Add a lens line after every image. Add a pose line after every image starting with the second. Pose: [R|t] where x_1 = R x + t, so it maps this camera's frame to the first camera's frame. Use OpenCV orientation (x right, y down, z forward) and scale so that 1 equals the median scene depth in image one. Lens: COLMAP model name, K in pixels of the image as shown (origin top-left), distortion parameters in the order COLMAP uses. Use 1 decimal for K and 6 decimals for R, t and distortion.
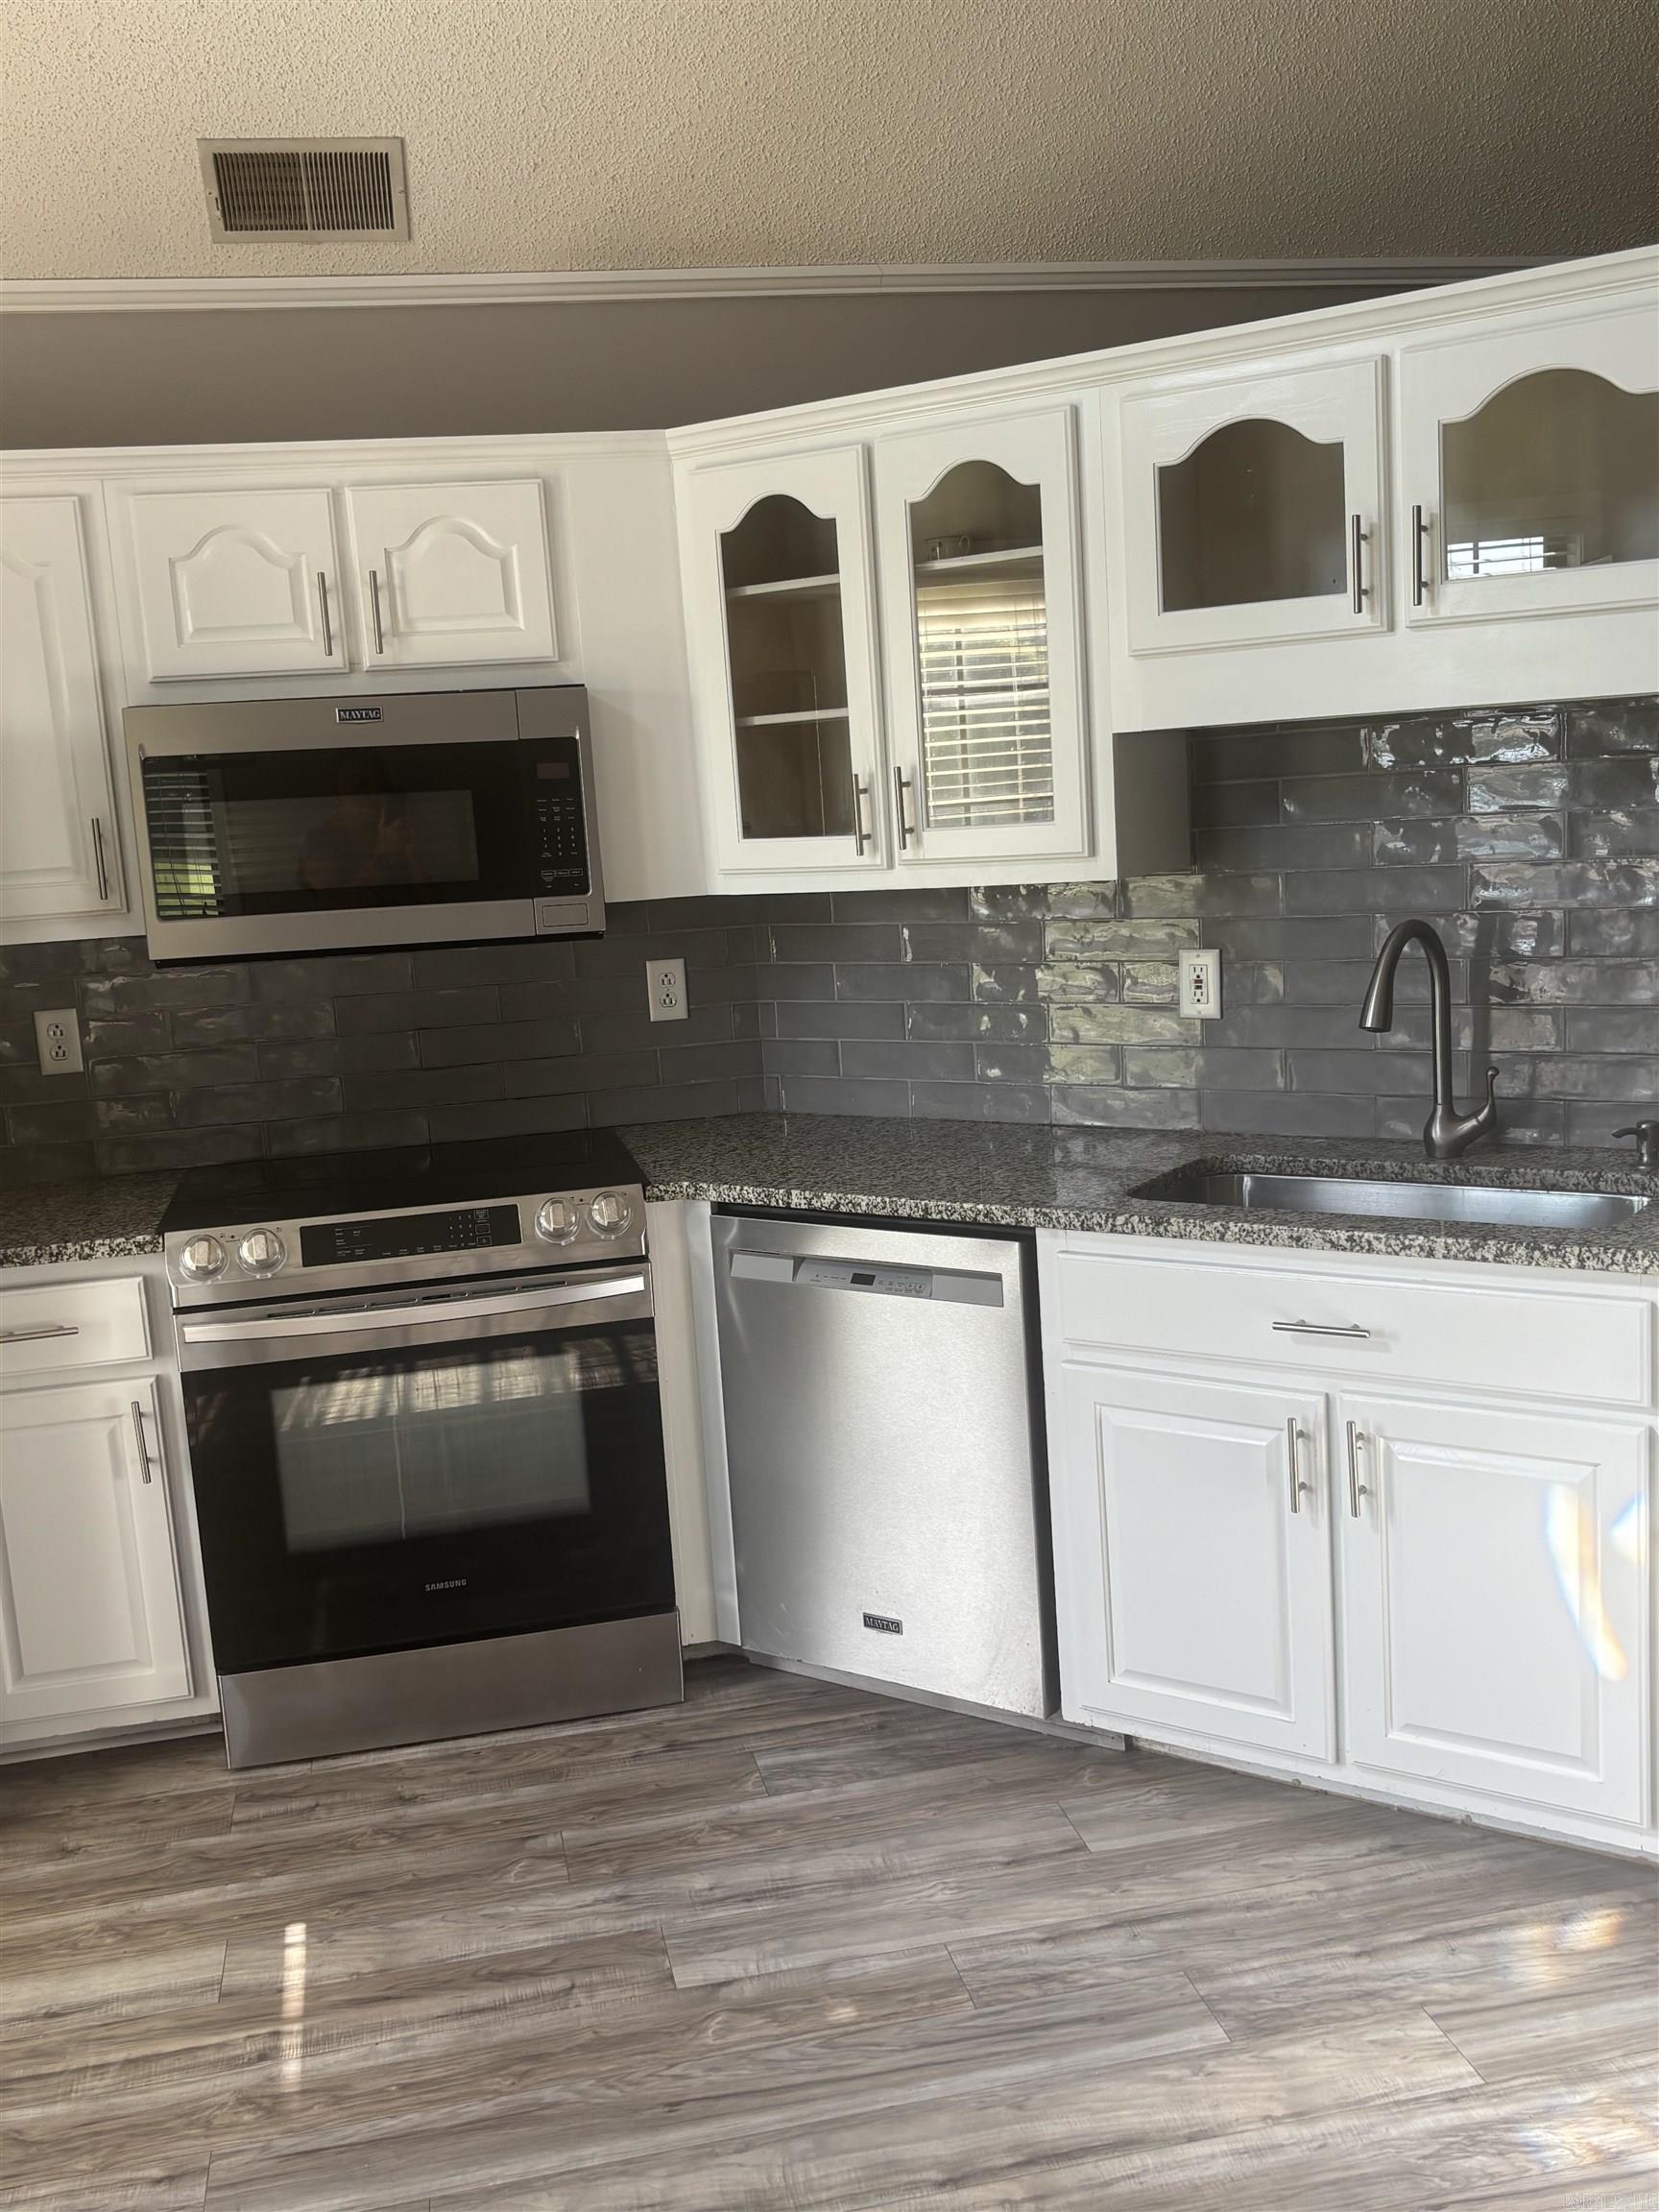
lens RADIAL K [[2051.4, 0, 829.2], [0, 2051.4, 1113.1], [0, 0, 1]] dist [0.060734, -0.029168]
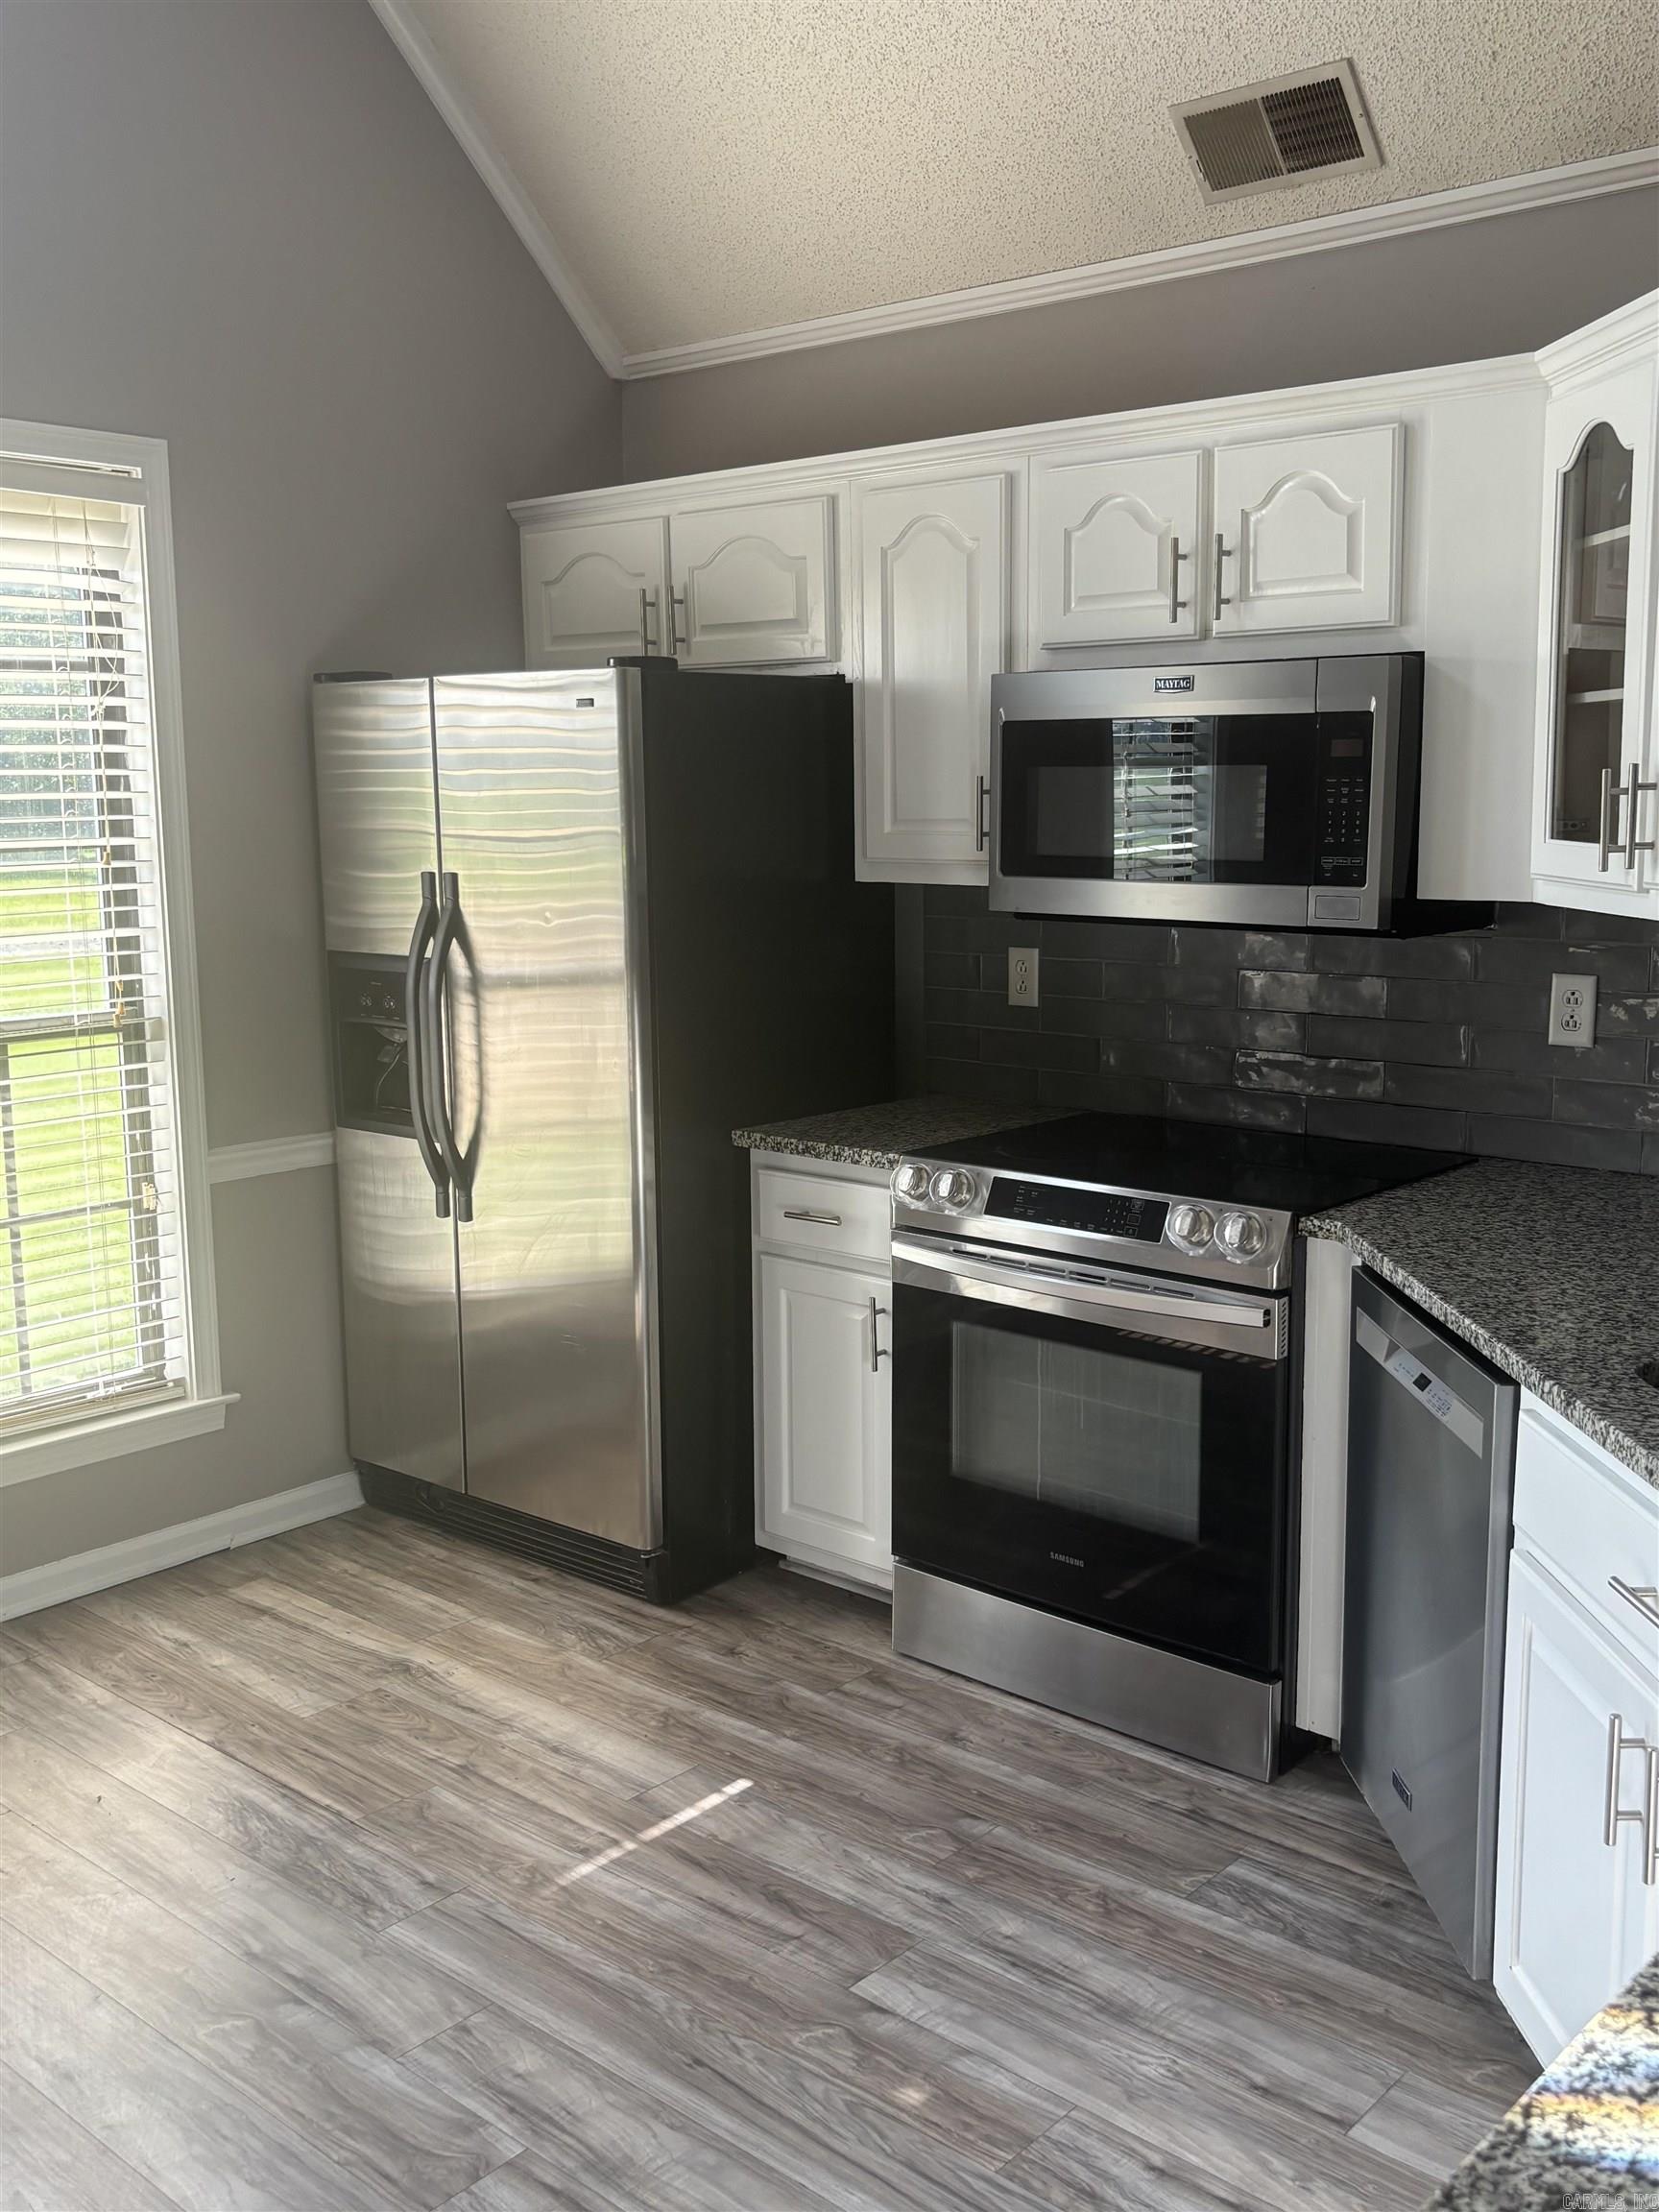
lens RADIAL K [[2091.6, 0, 829.5], [0, 2091.6, 1106.0], [0, 0, 1]] dist [-0.014686, 0.149982]
pose [[0.613444, 0.186290, -0.767452, 0.487705], [-0.160224, 0.980928, 0.110038, -0.081176], [0.773314, 0.055462, 0.631593, 0.265942]]
